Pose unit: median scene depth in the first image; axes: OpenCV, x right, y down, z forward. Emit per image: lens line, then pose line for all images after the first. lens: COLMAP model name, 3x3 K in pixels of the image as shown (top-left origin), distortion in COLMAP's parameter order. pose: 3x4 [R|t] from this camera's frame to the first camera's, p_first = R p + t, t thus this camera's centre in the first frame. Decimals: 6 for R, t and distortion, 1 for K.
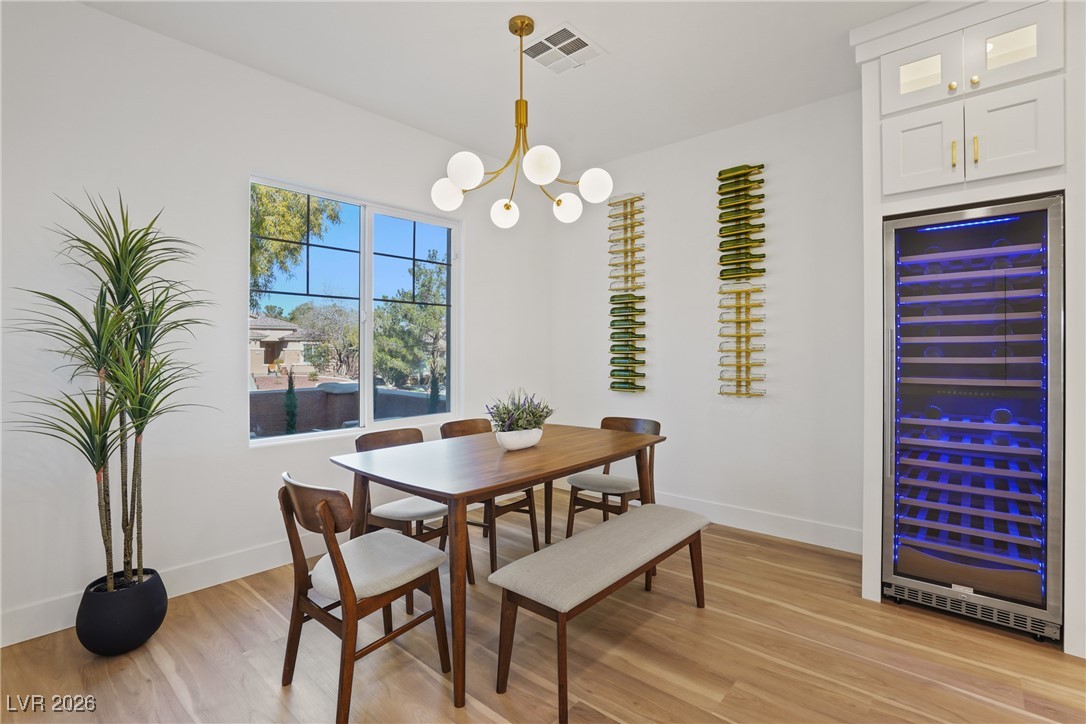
lens RADIAL K [[503.5, 0, 539.8], [0, 503.5, 355.3], [0, 0, 1]] dist [-0.027179, 0.000375]
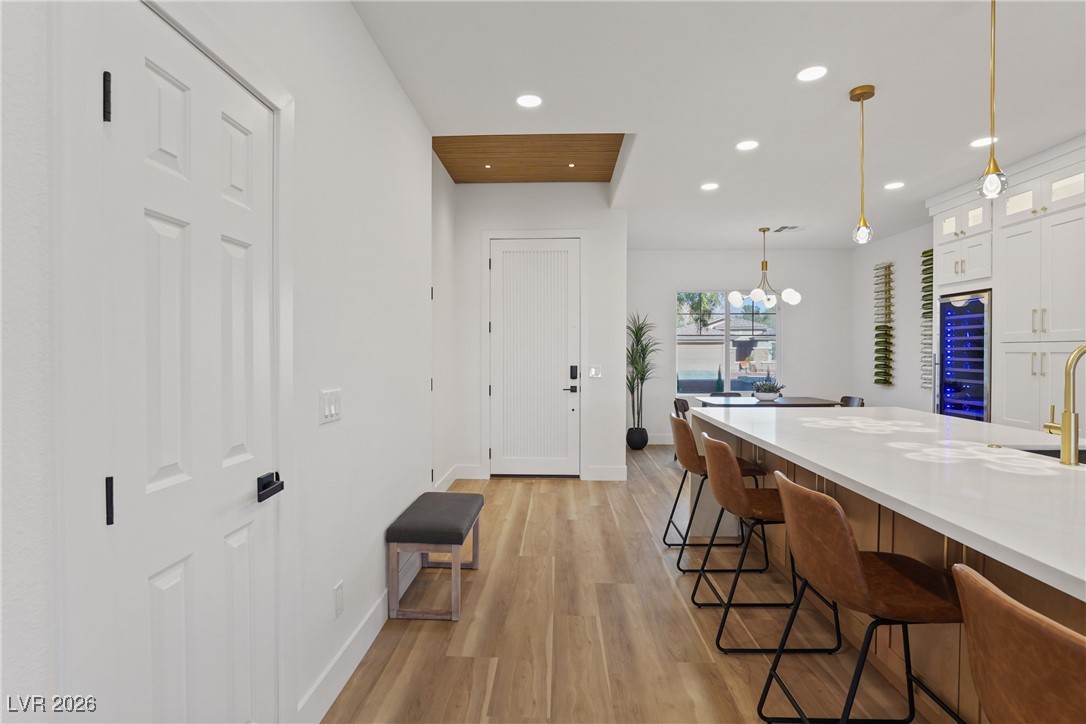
lens RADIAL K [[531.1, 0, 544.9], [0, 531.1, 354.3], [0, 0, 1]] dist [-0.000394, -0.000138]
pose [[0.644988, 0.006228, -0.764168, 1.284827], [-0.003144, 0.999980, 0.005497, -0.055395], [0.764187, -0.001143, 0.644994, -1.545715]]
